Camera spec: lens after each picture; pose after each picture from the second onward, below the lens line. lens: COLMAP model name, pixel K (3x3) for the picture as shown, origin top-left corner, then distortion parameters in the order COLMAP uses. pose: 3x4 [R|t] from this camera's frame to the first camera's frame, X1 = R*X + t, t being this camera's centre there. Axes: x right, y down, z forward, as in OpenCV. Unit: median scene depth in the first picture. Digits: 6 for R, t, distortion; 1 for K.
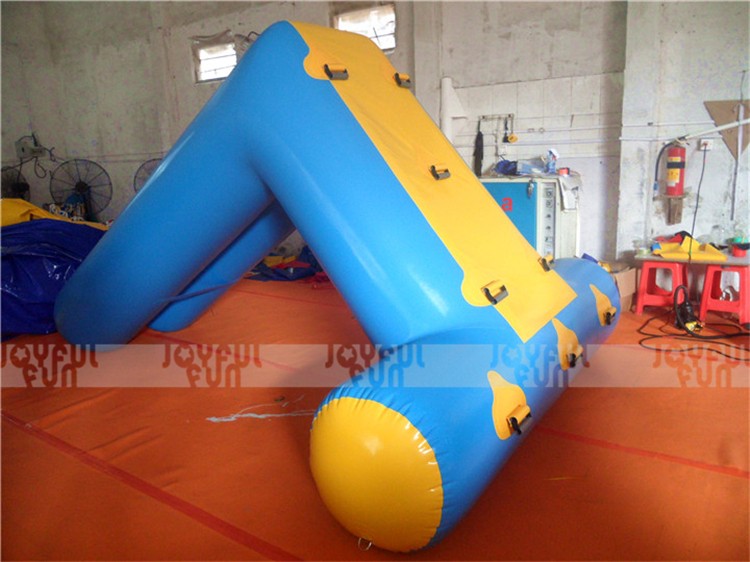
lens RADIAL K [[589.5, 0, 375.0], [0, 589.5, 281.0], [0, 0, 1]] dist [-0.028770, 0.009341]
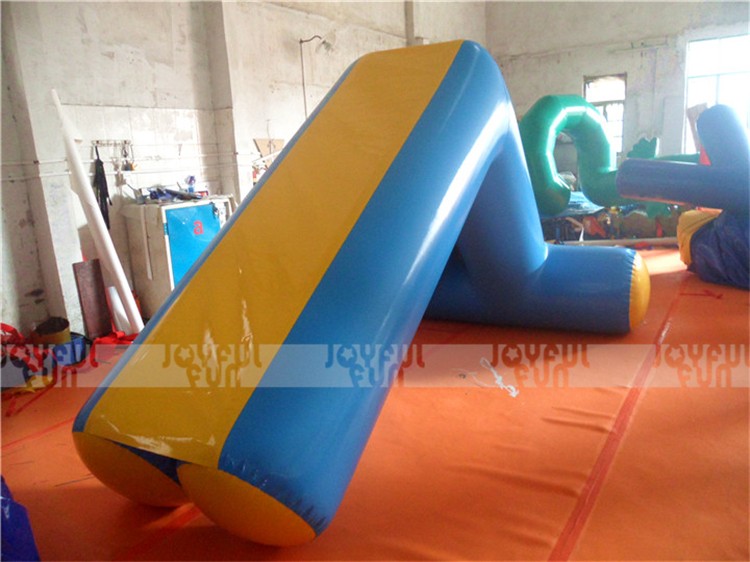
lens RADIAL K [[589.5, 0, 375.0], [0, 589.5, 281.0], [0, 0, 1]] dist [-0.028770, 0.009341]
pose [[-0.080615, -0.145428, 0.986079, -0.749185], [0.306213, 0.937844, 0.163348, -0.110086], [-0.948544, 0.315119, -0.031073, 0.741635]]
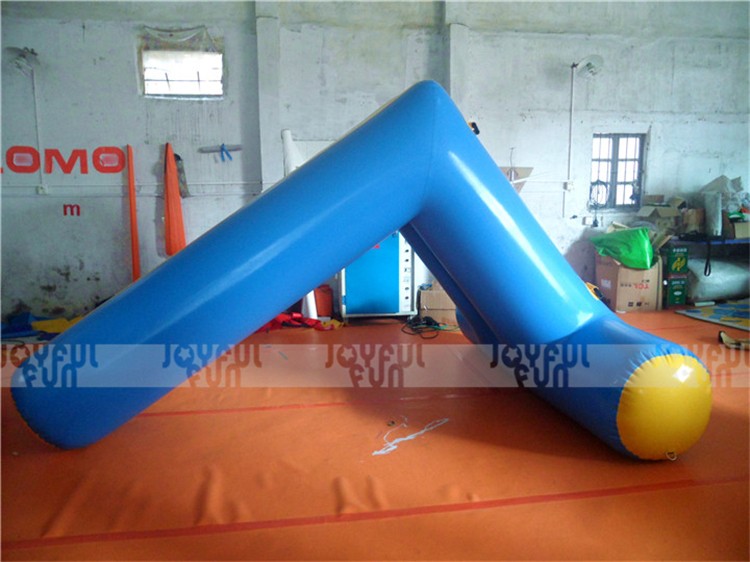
lens RADIAL K [[589.5, 0, 375.0], [0, 589.5, 281.0], [0, 0, 1]] dist [-0.028770, 0.009341]
pose [[0.699142, -0.063016, 0.712200, -0.577954], [0.147427, 0.987408, -0.057357, 0.010456], [-0.699618, 0.145098, 0.699629, 0.190169]]
